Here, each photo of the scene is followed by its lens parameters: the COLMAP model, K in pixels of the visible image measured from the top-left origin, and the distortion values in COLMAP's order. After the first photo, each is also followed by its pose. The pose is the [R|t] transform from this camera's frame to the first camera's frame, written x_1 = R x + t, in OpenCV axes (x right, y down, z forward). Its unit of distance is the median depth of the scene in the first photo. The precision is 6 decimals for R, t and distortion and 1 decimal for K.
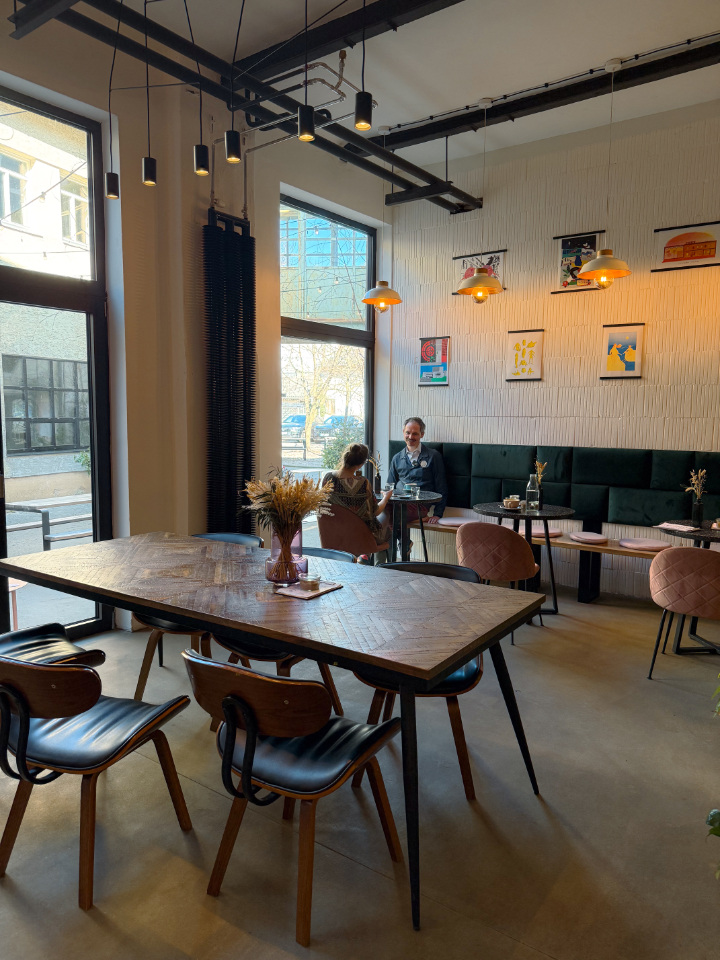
lens RADIAL K [[675.8, 0, 360.0], [0, 675.8, 480.0], [0, 0, 1]] dist [0.040626, -0.043546]
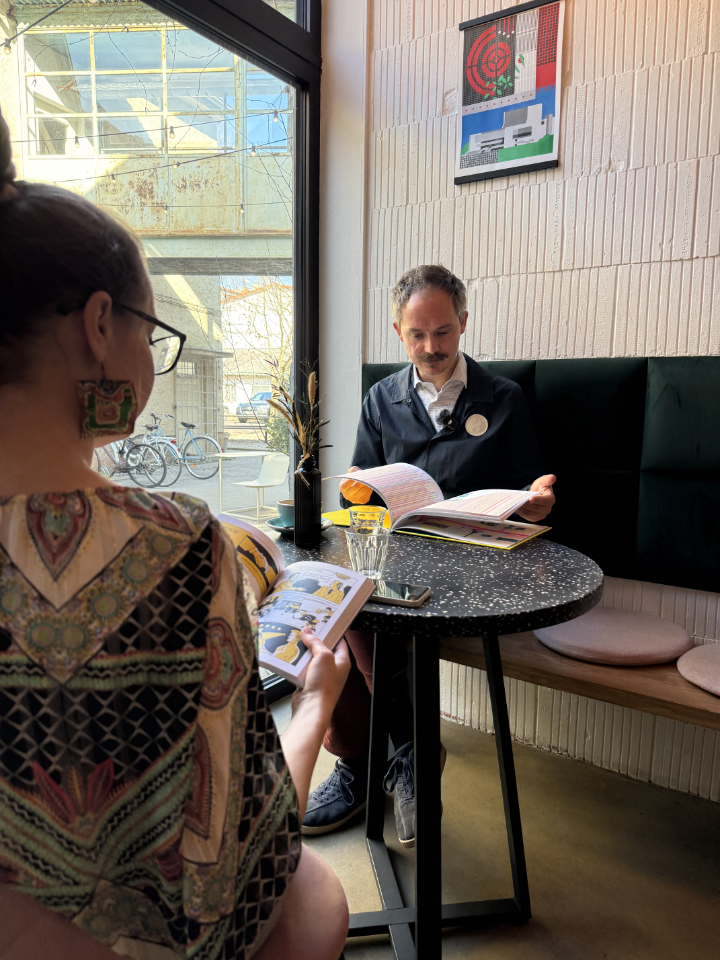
lens RADIAL K [[677.3, 0, 360.0], [0, 677.3, 480.0], [0, 0, 1]] dist [0.003246, 0.003168]
pose [[0.998029, -0.023230, 0.058302, 0.019862], [0.020020, 0.998283, 0.055048, -0.017296], [-0.059480, -0.053772, 0.996780, 0.690567]]
